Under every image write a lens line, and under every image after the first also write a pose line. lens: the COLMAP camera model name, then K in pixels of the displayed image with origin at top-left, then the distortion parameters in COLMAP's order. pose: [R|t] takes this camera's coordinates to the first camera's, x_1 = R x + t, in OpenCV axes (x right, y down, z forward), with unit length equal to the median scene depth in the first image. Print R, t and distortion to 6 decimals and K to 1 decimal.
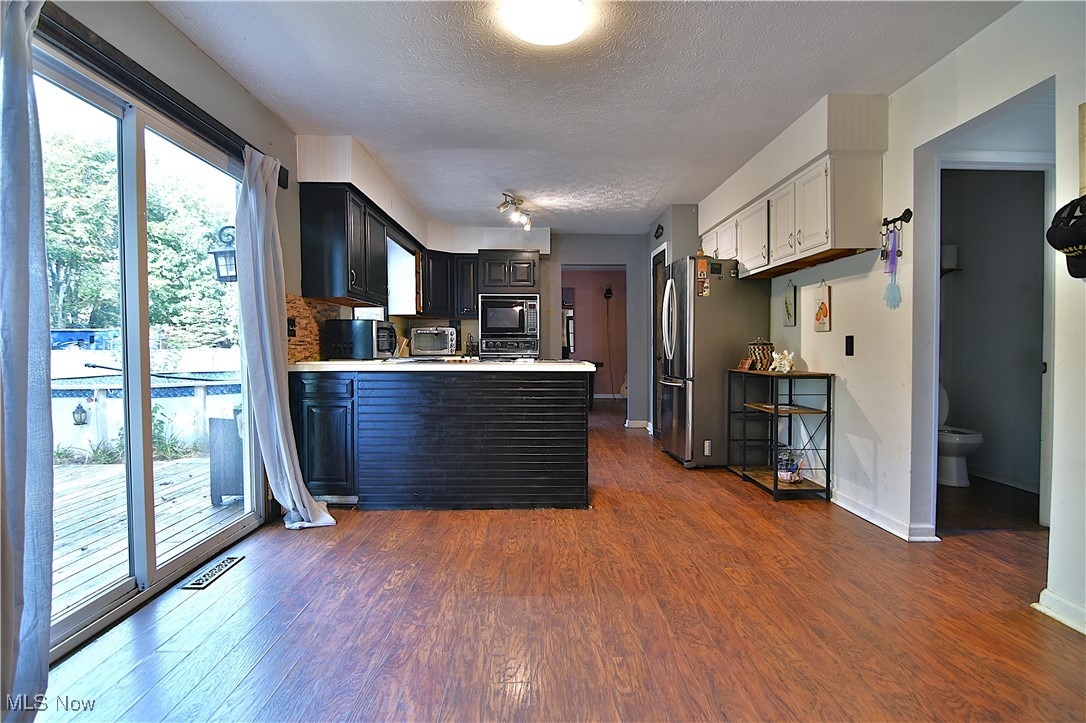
lens RADIAL K [[521.7, 0, 548.9], [0, 521.7, 357.3], [0, 0, 1]] dist [0.000405, -0.015556]
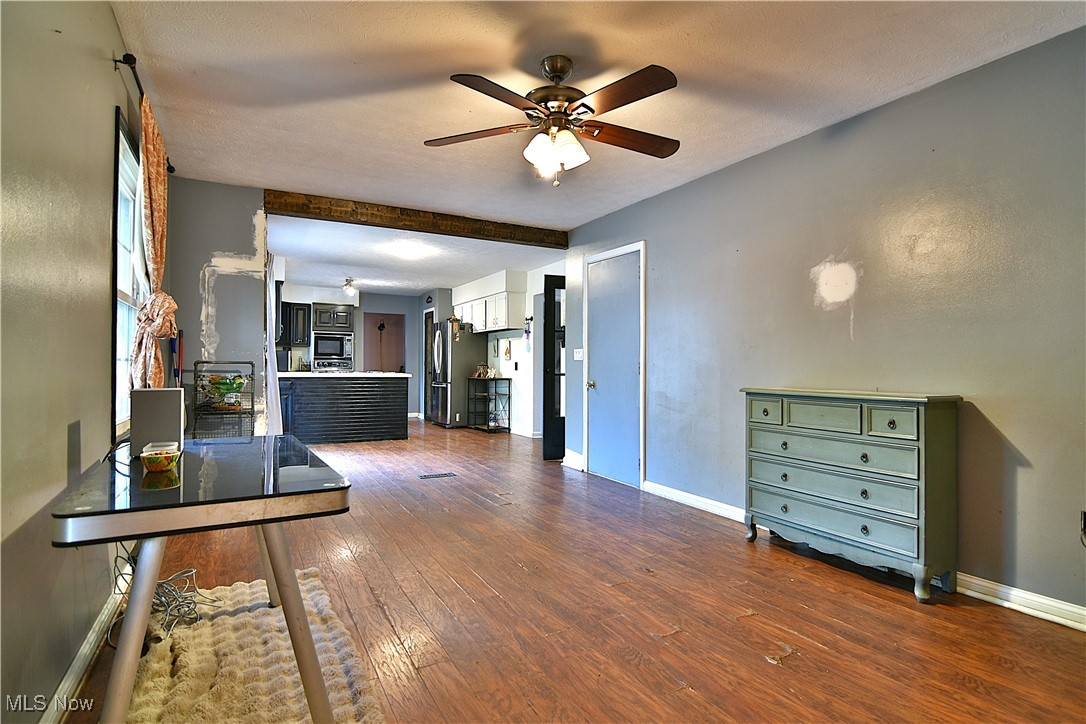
lens RADIAL K [[538.8, 0, 551.4], [0, 538.8, 358.2], [0, 0, 1]] dist [-0.000471, -0.014909]
pose [[0.881616, 0.013191, 0.471783, -0.359836], [0.003935, 0.999369, -0.035295, 0.023180], [-0.471951, 0.032973, 0.881008, -1.003220]]
